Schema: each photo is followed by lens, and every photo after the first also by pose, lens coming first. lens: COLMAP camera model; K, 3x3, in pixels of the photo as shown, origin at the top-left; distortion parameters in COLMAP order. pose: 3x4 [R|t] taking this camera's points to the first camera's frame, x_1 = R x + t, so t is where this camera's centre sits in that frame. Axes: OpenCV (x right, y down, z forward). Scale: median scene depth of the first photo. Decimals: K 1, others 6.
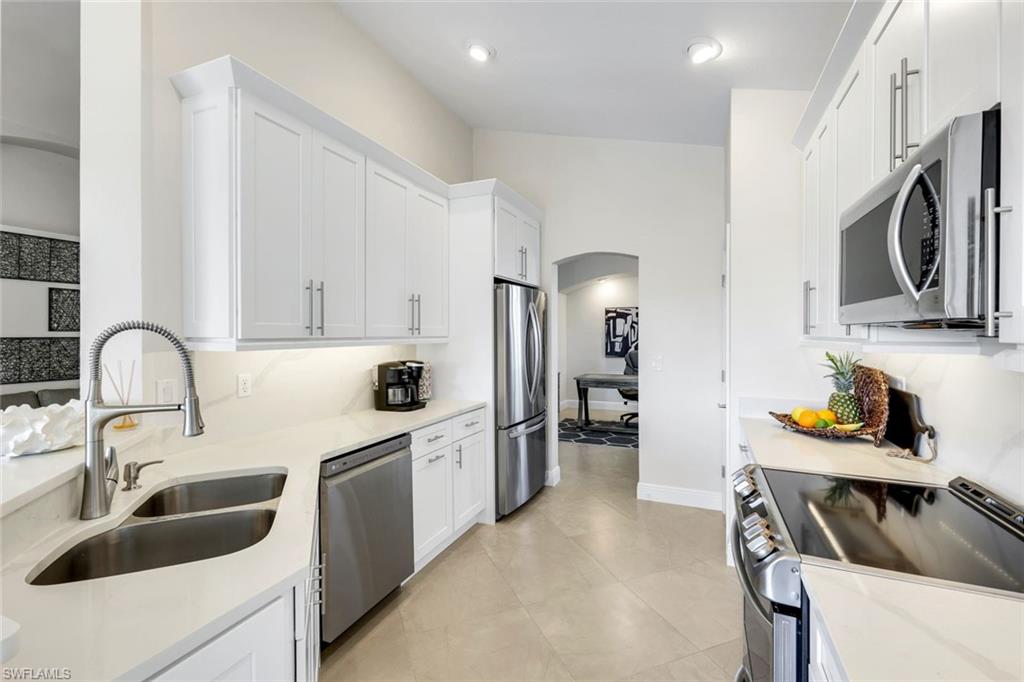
lens RADIAL K [[449.4, 0, 515.0], [0, 449.4, 334.3], [0, 0, 1]] dist [0.000731, 0.000539]
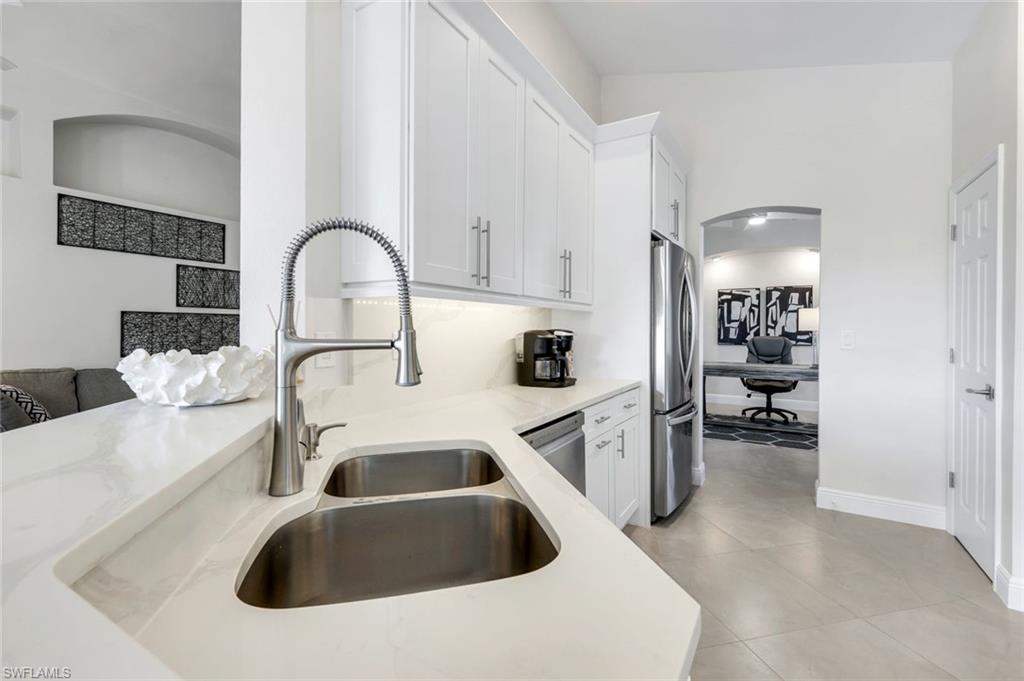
lens RADIAL K [[451.5, 0, 513.5], [0, 451.5, 328.9], [0, 0, 1]] dist [0.003559, 0.000366]
pose [[0.989453, 0.006632, -0.144700, -0.198847], [-0.006558, 0.999978, 0.000988, 0.059519], [0.144704, -0.000028, 0.989475, 0.143026]]
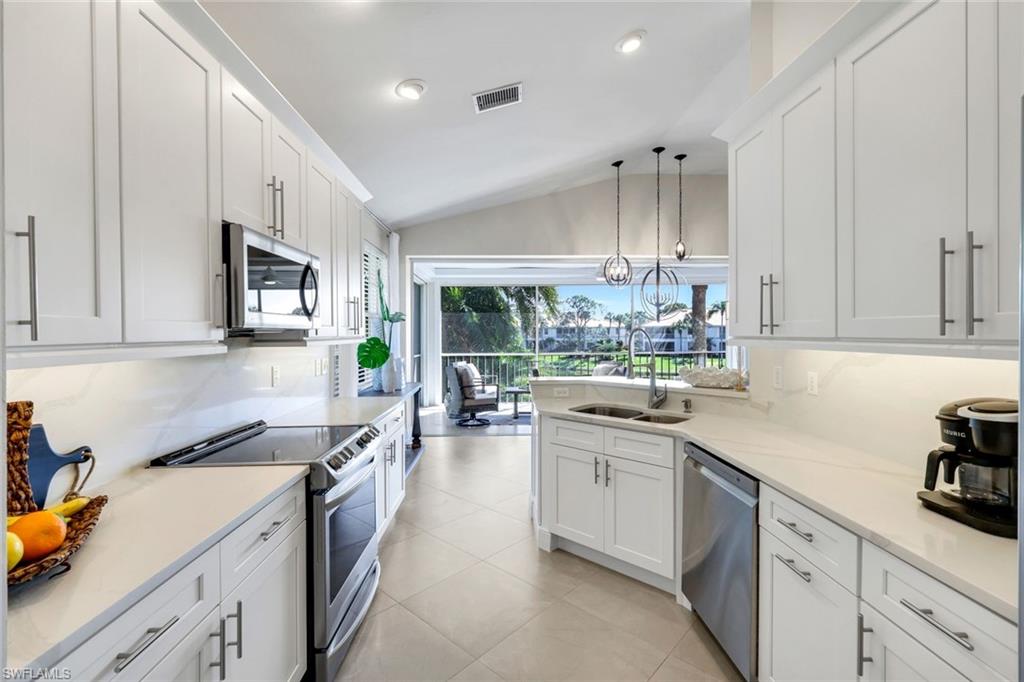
lens RADIAL K [[449.4, 0, 515.0], [0, 449.4, 334.3], [0, 0, 1]] dist [0.000731, 0.000539]
pose [[-0.906536, 0.006168, -0.422084, 0.313698], [0.002586, 0.999956, 0.009060, -0.004982], [0.422122, 0.007122, -0.906511, 1.212844]]
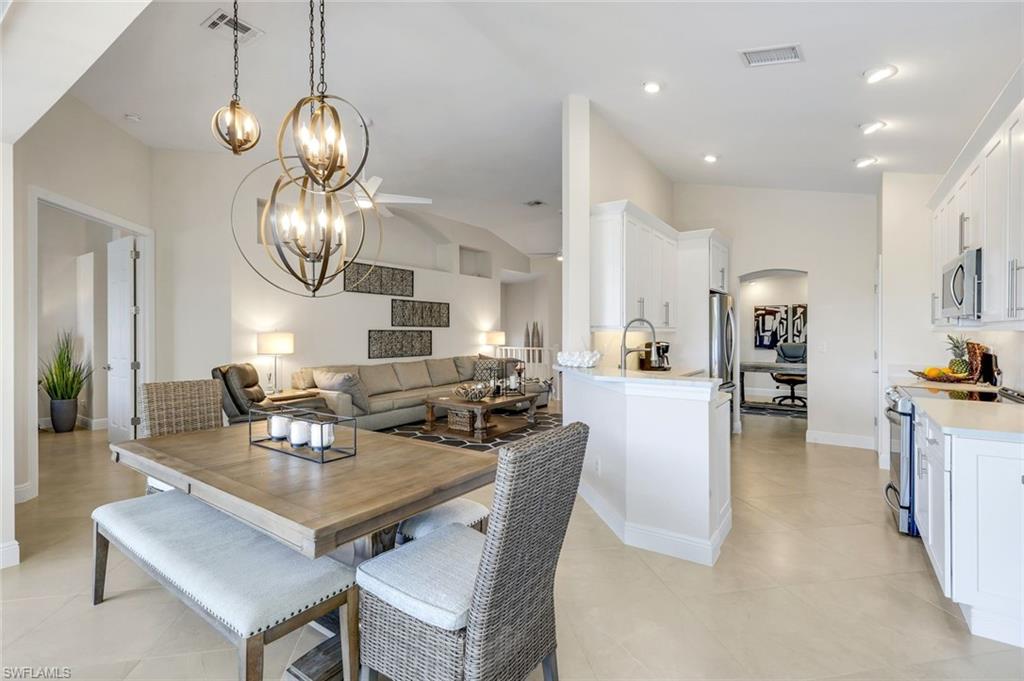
lens RADIAL K [[469.7, 0, 510.7], [0, 469.7, 333.1], [0, 0, 1]] dist [0.000620, 0.000148]
pose [[0.976896, 0.000425, -0.213714, -0.420652], [-0.000415, 1.000000, 0.000093, 0.027286], [0.213714, -0.000002, 0.976896, -0.848760]]
